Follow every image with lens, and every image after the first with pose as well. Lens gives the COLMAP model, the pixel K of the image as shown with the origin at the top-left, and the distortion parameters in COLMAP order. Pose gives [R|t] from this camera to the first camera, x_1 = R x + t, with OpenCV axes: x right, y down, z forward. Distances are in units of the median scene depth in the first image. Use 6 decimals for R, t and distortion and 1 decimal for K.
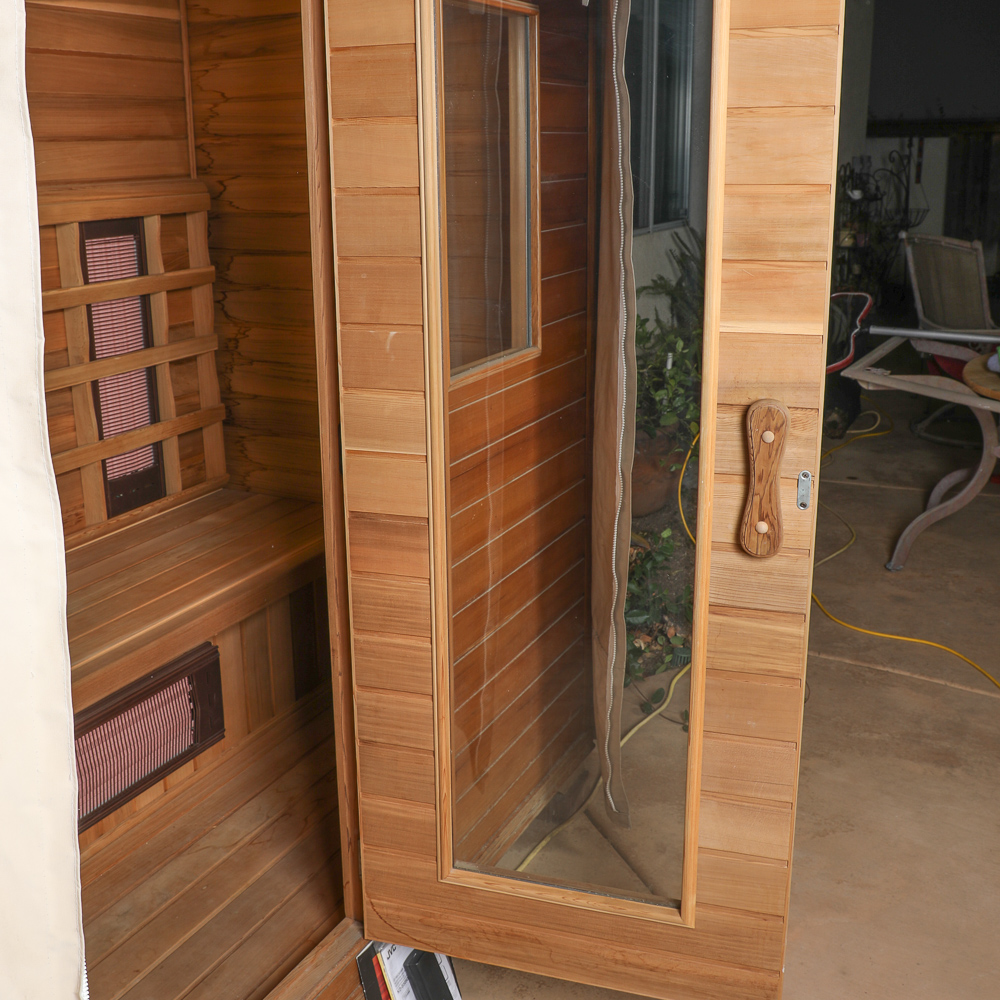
lens RADIAL K [[1249.9, 0, 337.2], [0, 1249.9, 429.9], [0, 0, 1]] dist [-0.076766, 0.016151]
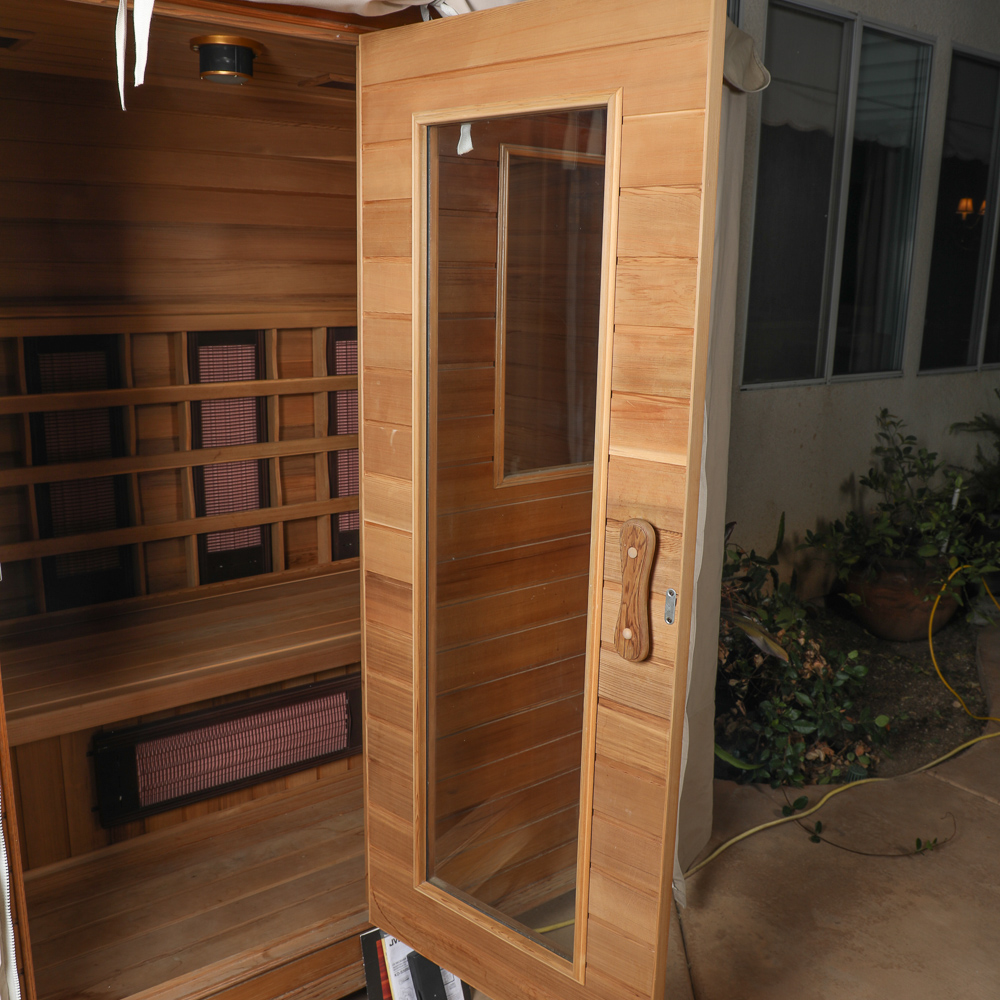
lens RADIAL K [[1115.5, 0, 500.3], [0, 1115.5, 485.5], [0, 0, 1]] dist [-0.082895, 0.040681]
pose [[0.910194, 0.112354, -0.398652, 0.577950], [-0.122454, 0.992474, 0.000130, -0.036252], [0.395667, 0.048698, 0.917102, 0.033477]]
